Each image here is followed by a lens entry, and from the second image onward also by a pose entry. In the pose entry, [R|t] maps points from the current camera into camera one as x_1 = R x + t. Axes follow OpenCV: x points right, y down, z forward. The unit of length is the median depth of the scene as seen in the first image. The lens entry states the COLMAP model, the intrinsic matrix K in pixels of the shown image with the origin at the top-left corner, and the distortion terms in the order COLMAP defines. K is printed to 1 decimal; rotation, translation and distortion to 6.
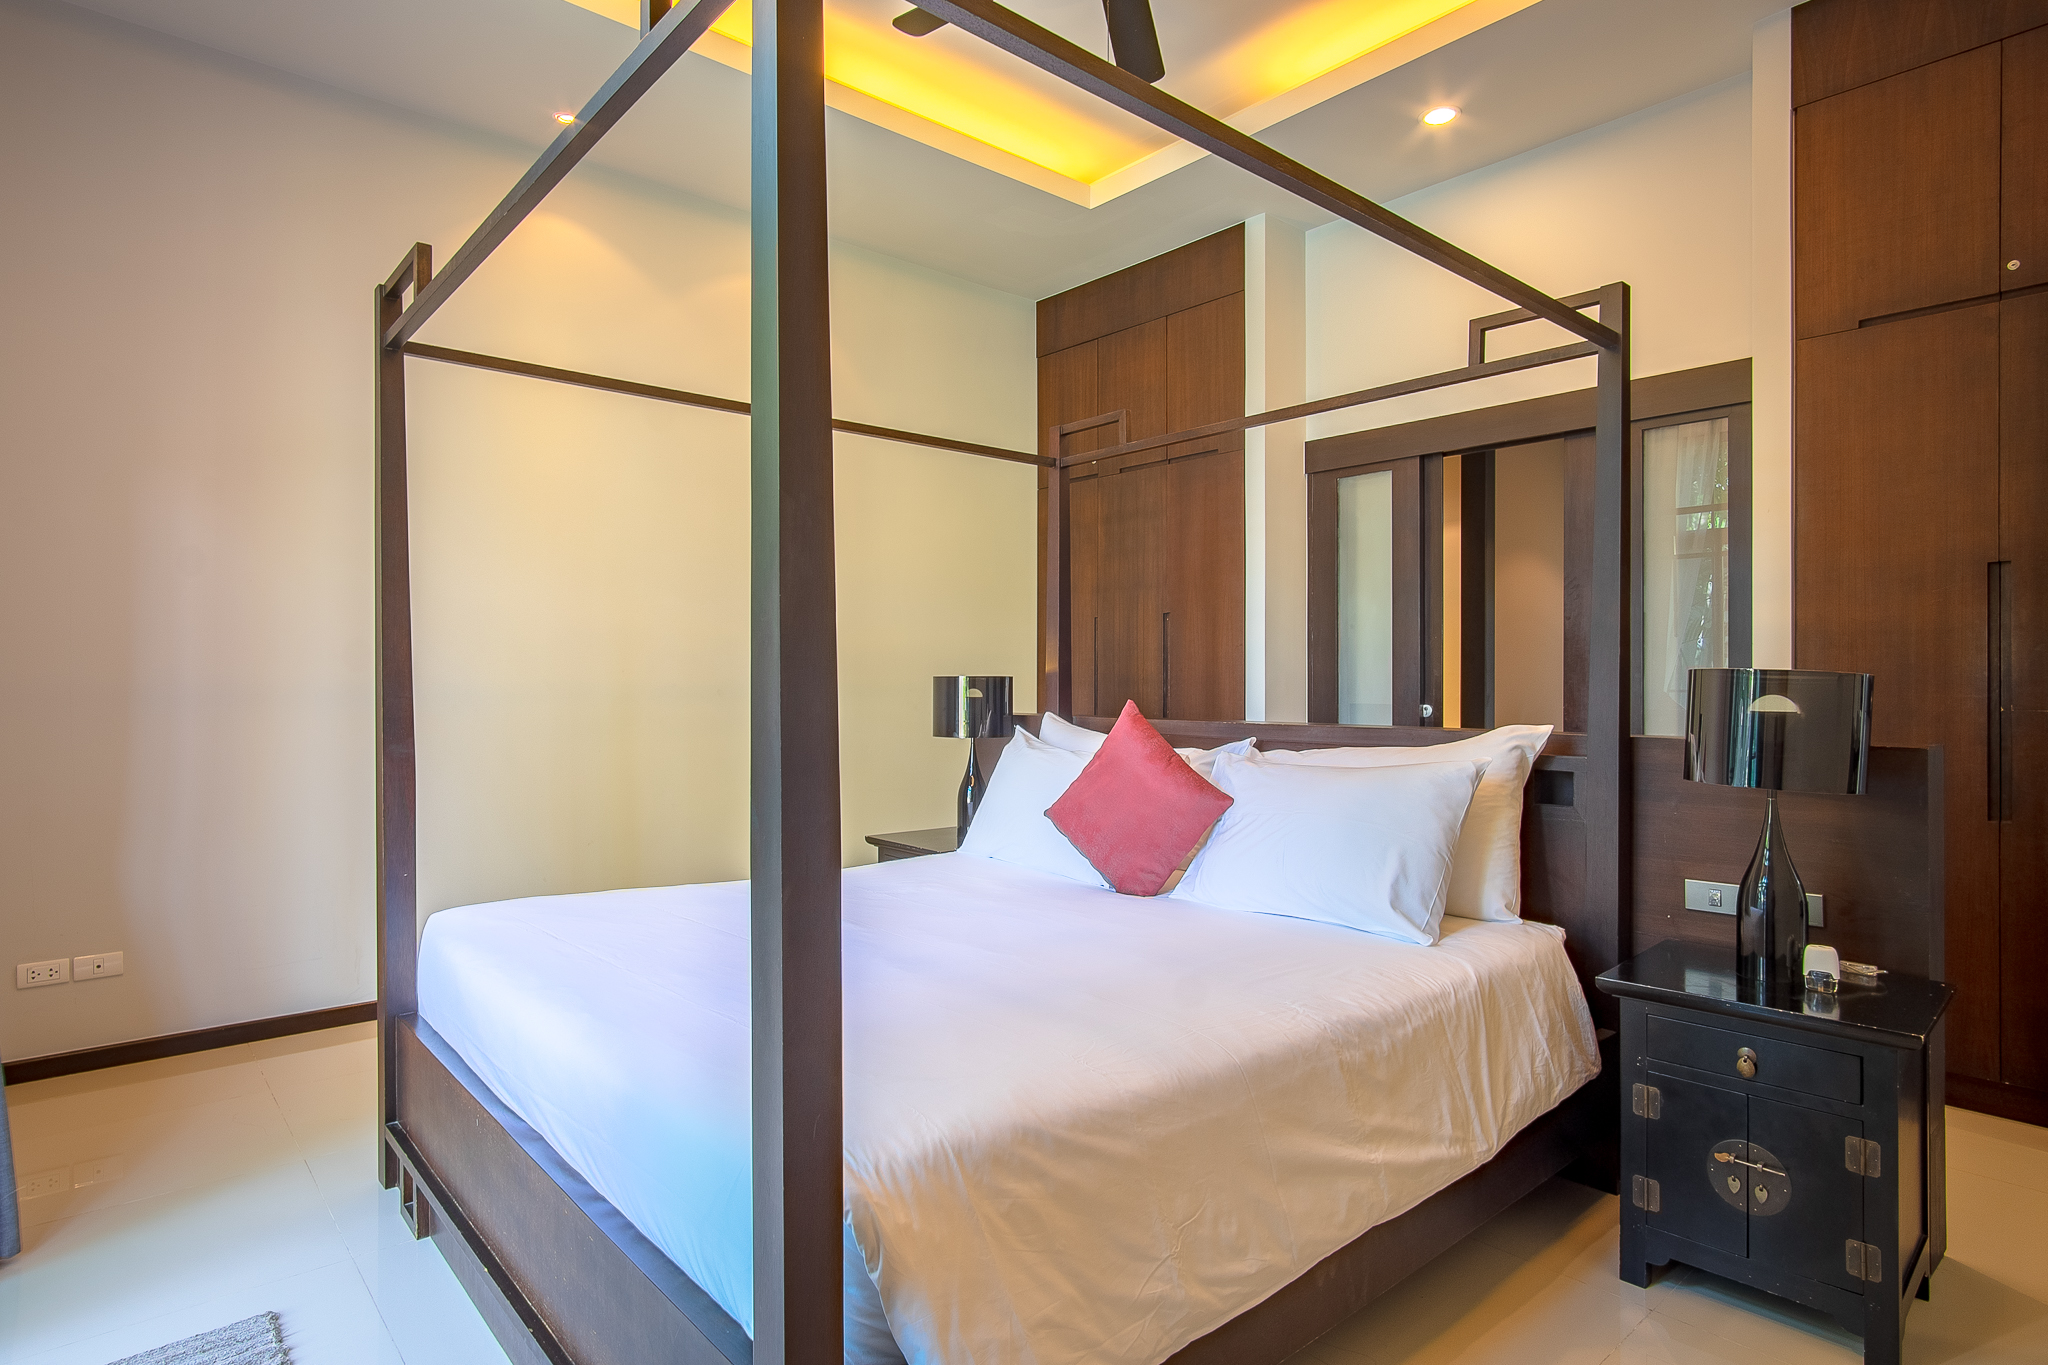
lens RADIAL K [[1079.7, 0, 1025.0], [0, 1079.7, 682.0], [0, 0, 1]] dist [-0.008604, -0.001081]
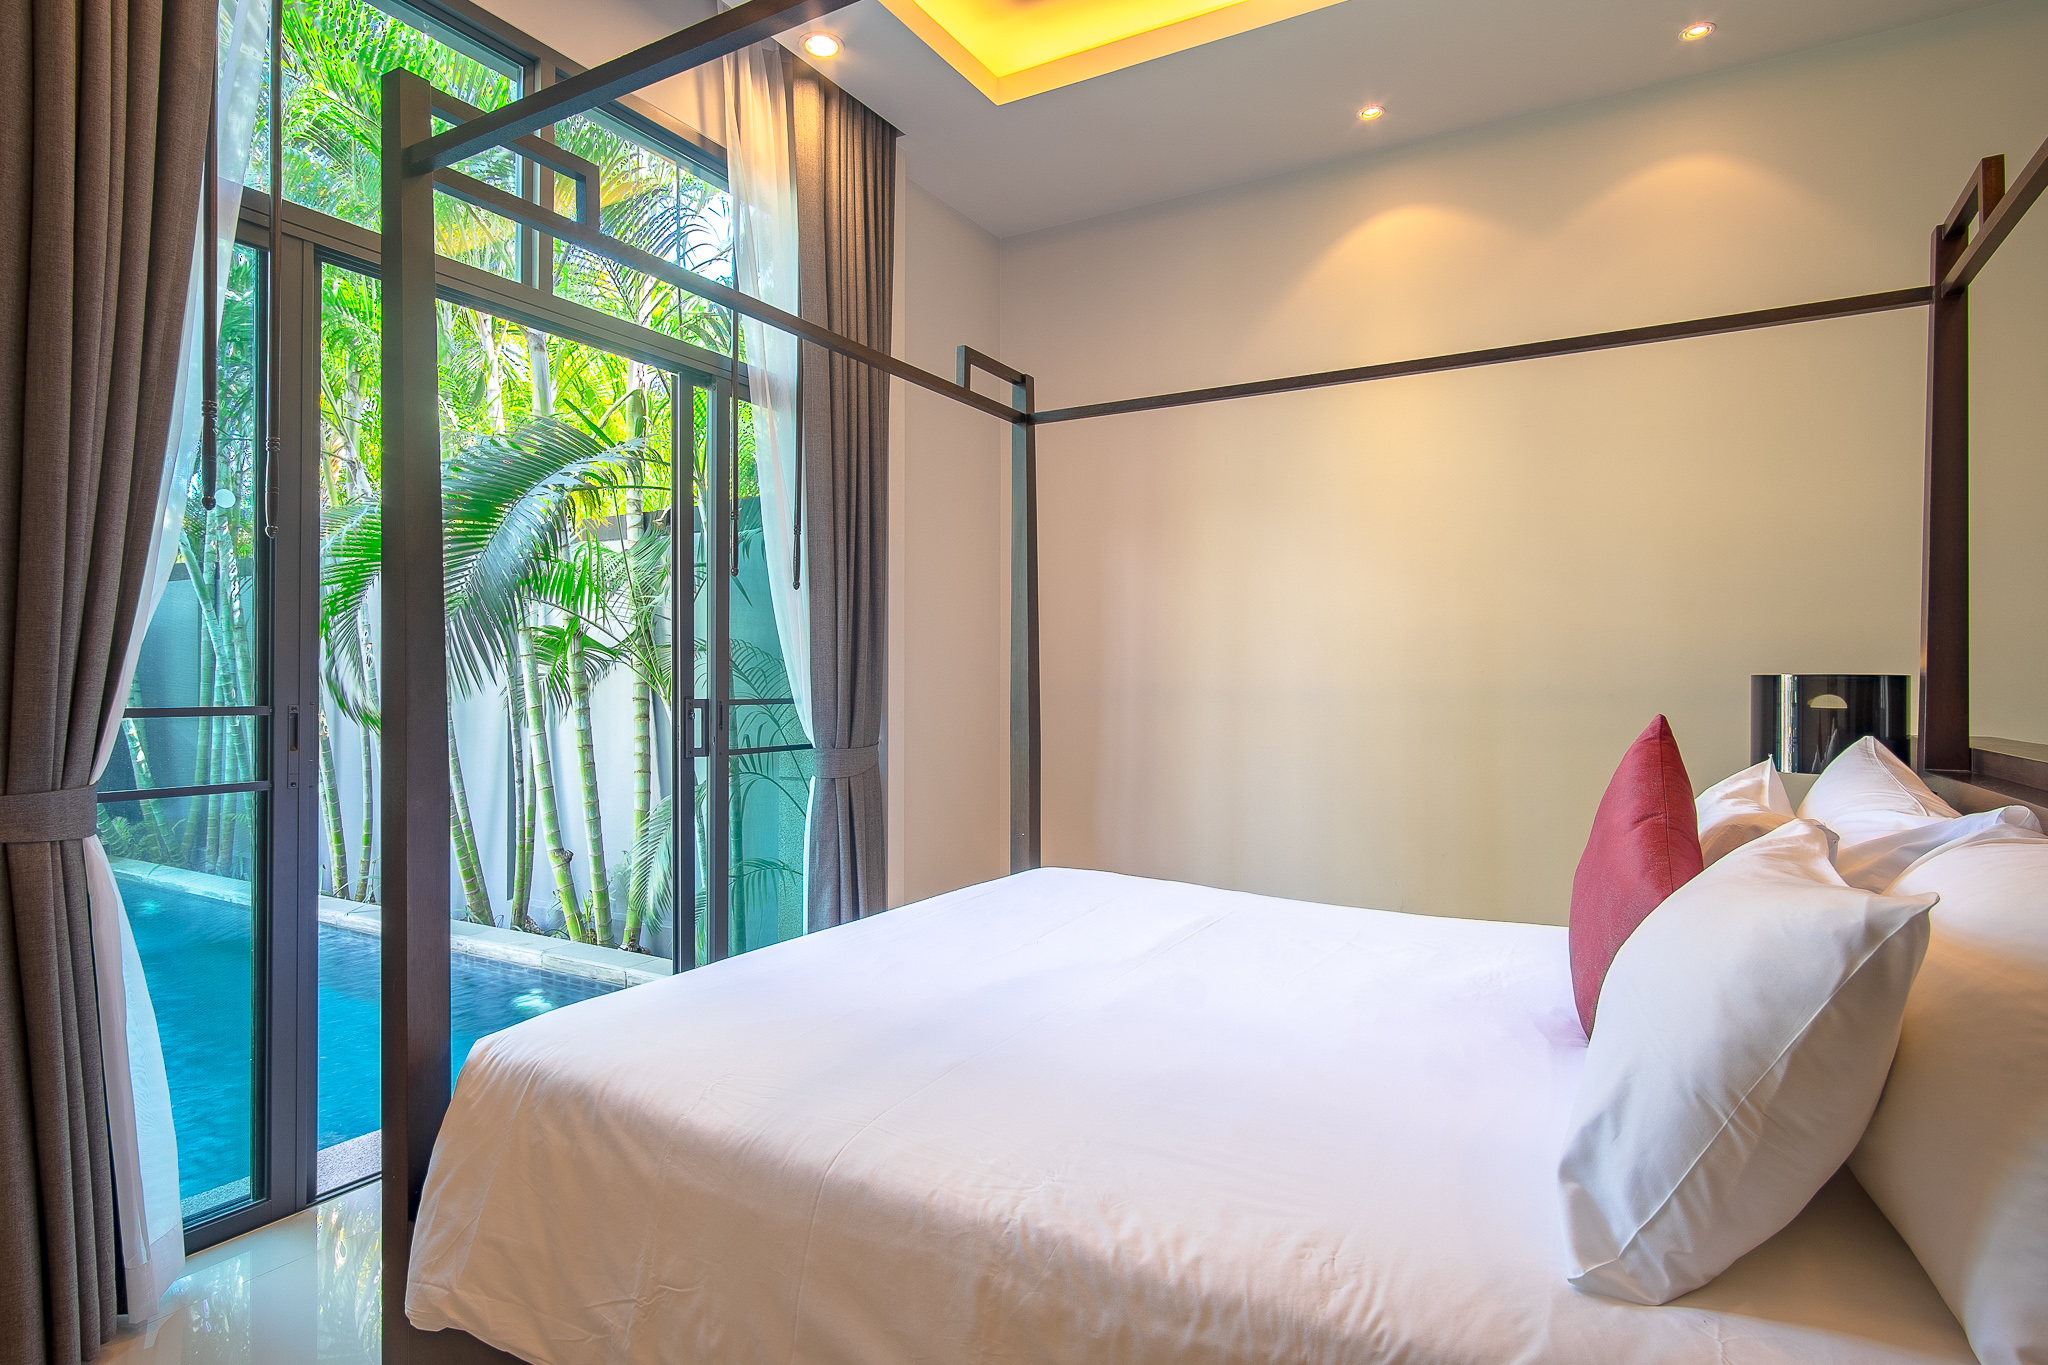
lens RADIAL K [[1102.3, 0, 1007.3], [0, 1102.3, 683.5], [0, 0, 1]] dist [-0.004729, 0.000786]
pose [[0.314420, -0.000380, -0.949284, 0.532573], [-0.000074, 1.000000, -0.000425, 0.000497], [0.949284, 0.000204, 0.314420, 0.470828]]
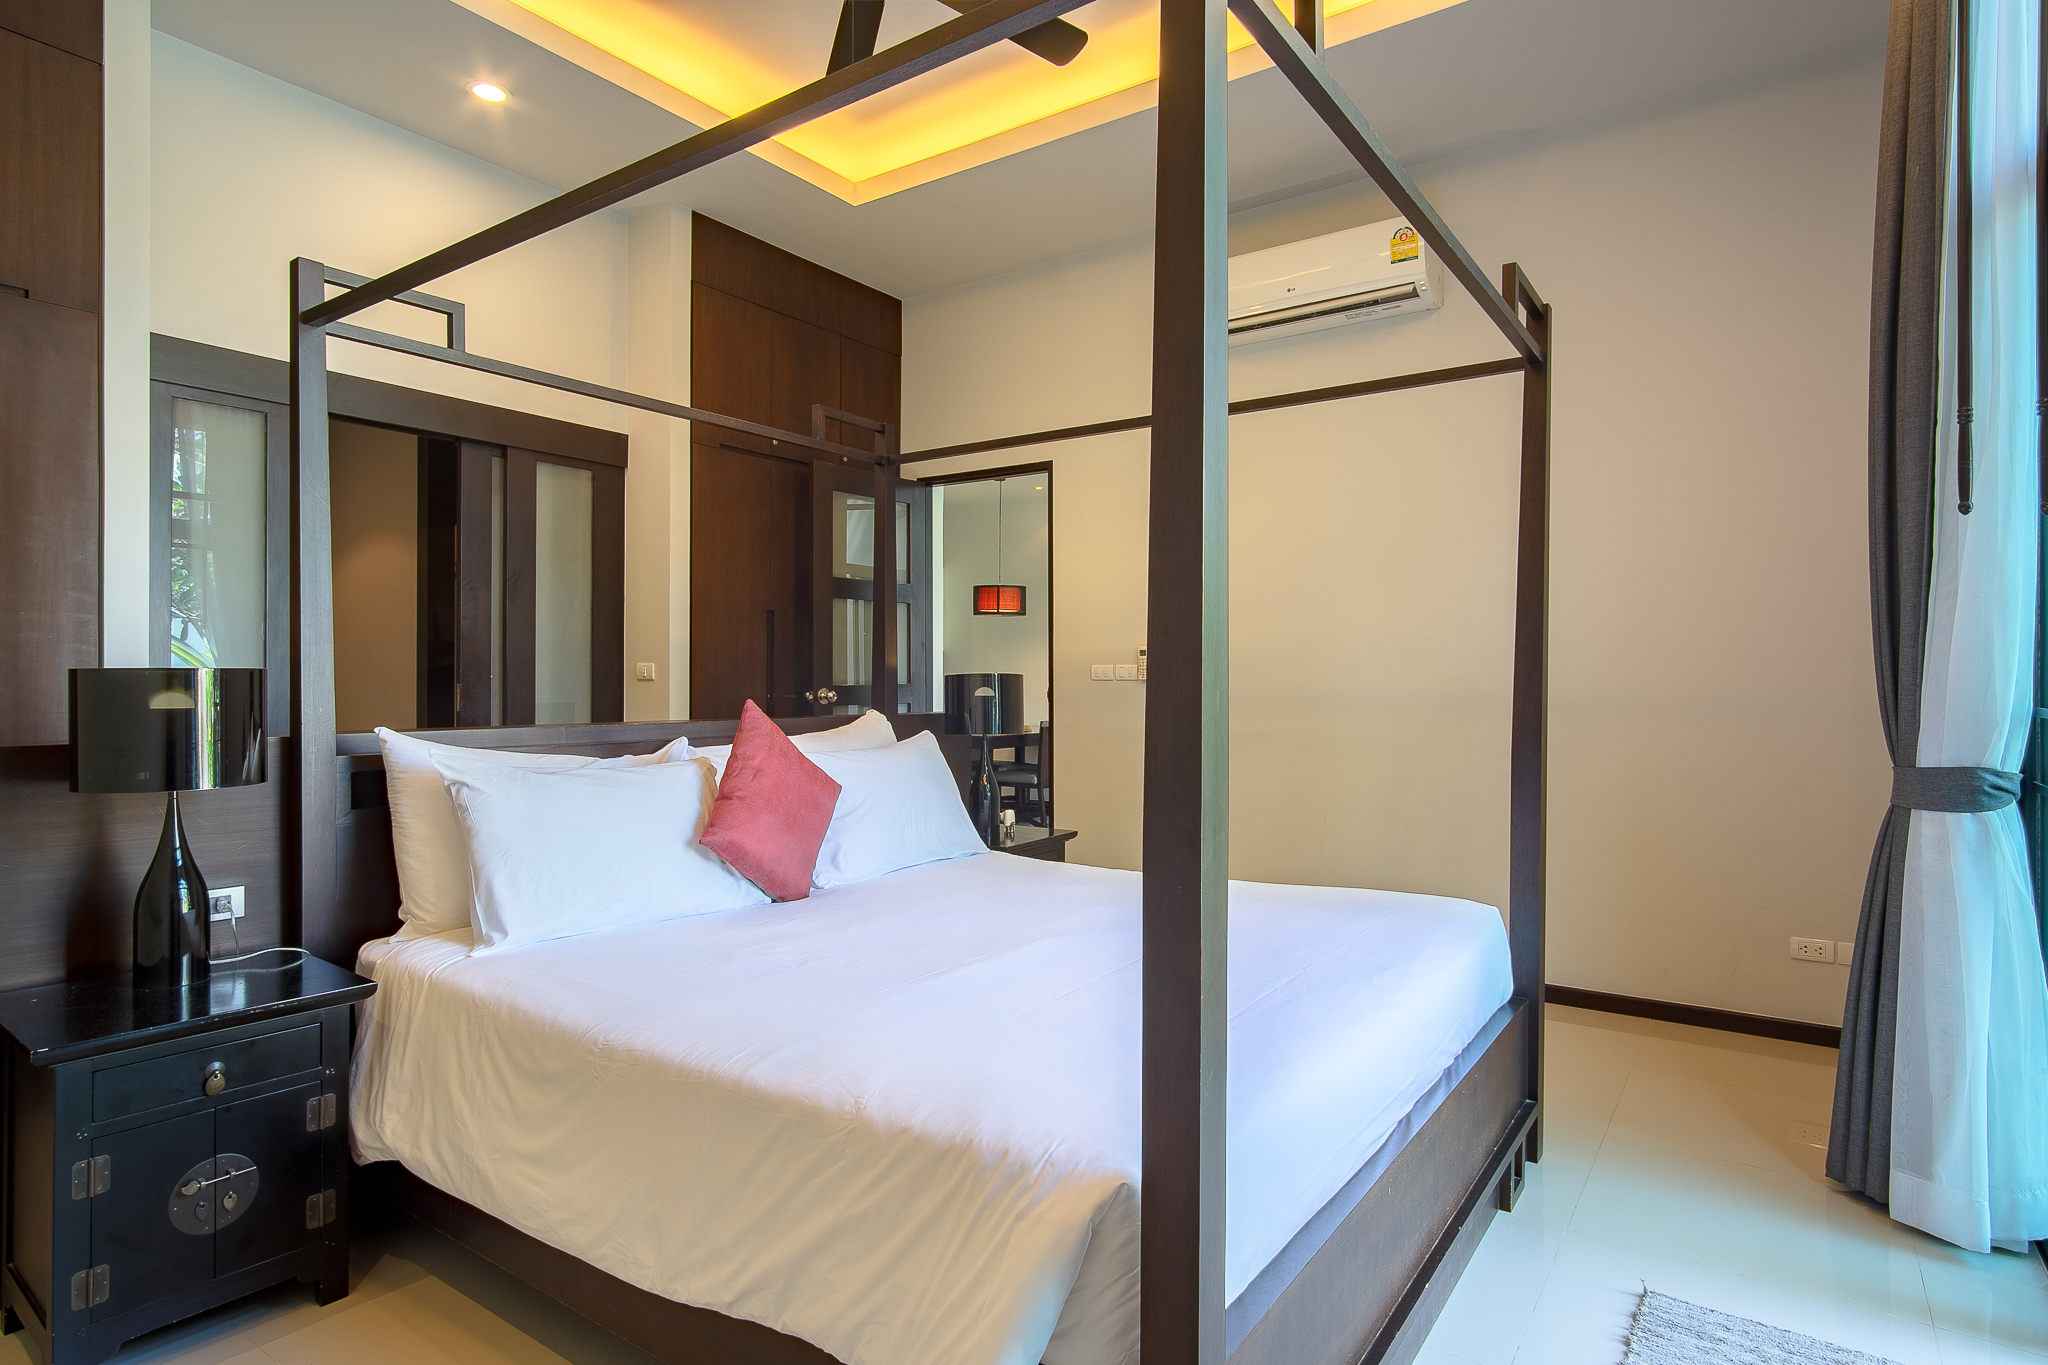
lens RADIAL K [[1103.3, 0, 1008.3], [0, 1103.3, 659.5], [0, 0, 1]] dist [0.000204, 0.000303]
pose [[-0.221151, 0.020686, 0.975020, -0.848332], [0.000669, 0.999778, -0.021060, 0.002909], [-0.975239, -0.004005, -0.221116, 0.962790]]
